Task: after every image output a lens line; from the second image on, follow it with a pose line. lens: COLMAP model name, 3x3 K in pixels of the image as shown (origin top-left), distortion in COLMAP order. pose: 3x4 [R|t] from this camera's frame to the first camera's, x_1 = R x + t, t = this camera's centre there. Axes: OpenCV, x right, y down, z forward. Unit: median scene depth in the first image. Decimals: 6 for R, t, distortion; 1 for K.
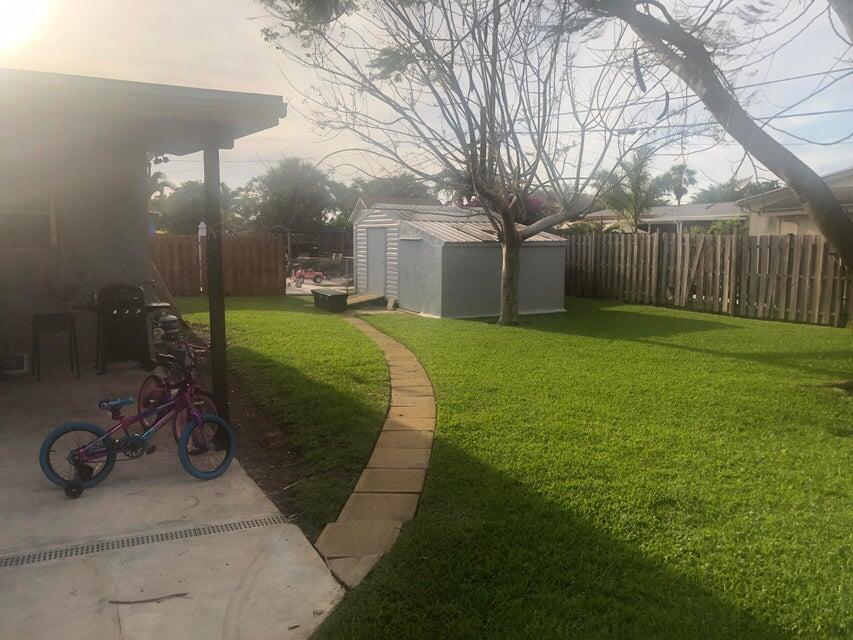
lens RADIAL K [[688.6, 0, 426.2], [0, 688.6, 332.5], [0, 0, 1]] dist [0.006106, 0.003384]
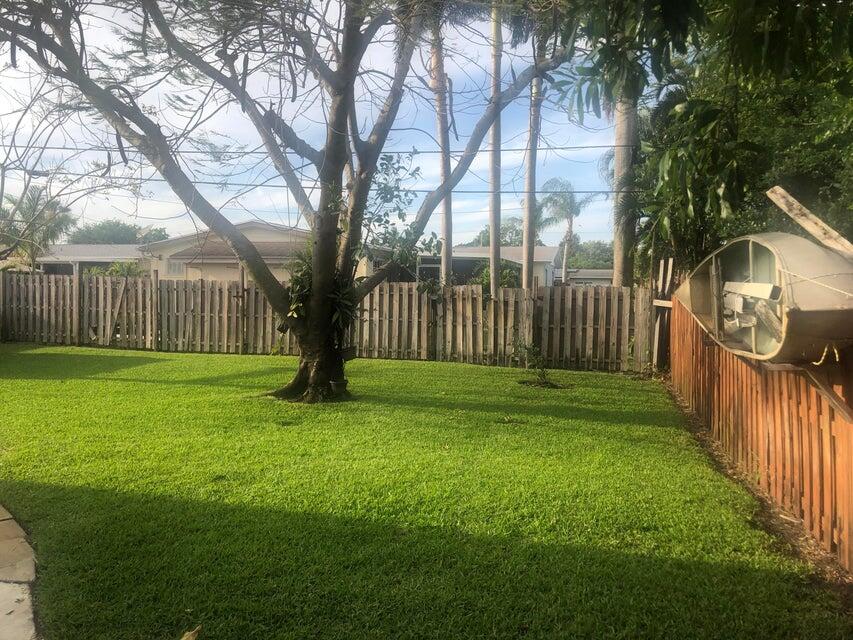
lens RADIAL K [[688.6, 0, 426.2], [0, 688.6, 332.5], [0, 0, 1]] dist [0.006106, 0.003384]
pose [[0.661371, -0.040392, 0.748971, -0.097019], [0.082539, 0.996404, -0.019149, 0.003267], [-0.745504, 0.074484, 0.662326, -0.062482]]
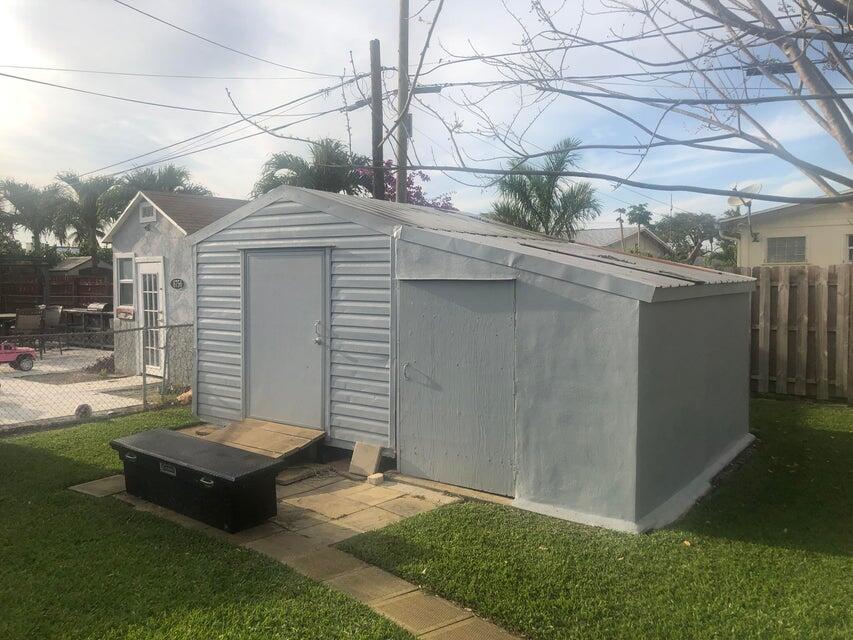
lens RADIAL K [[688.6, 0, 426.2], [0, 688.6, 332.5], [0, 0, 1]] dist [0.006106, 0.003384]
pose [[0.894580, -0.028428, 0.446002, -0.186279], [0.055995, 0.997240, -0.048749, -0.091360], [-0.443385, 0.068584, 0.893703, 0.728499]]
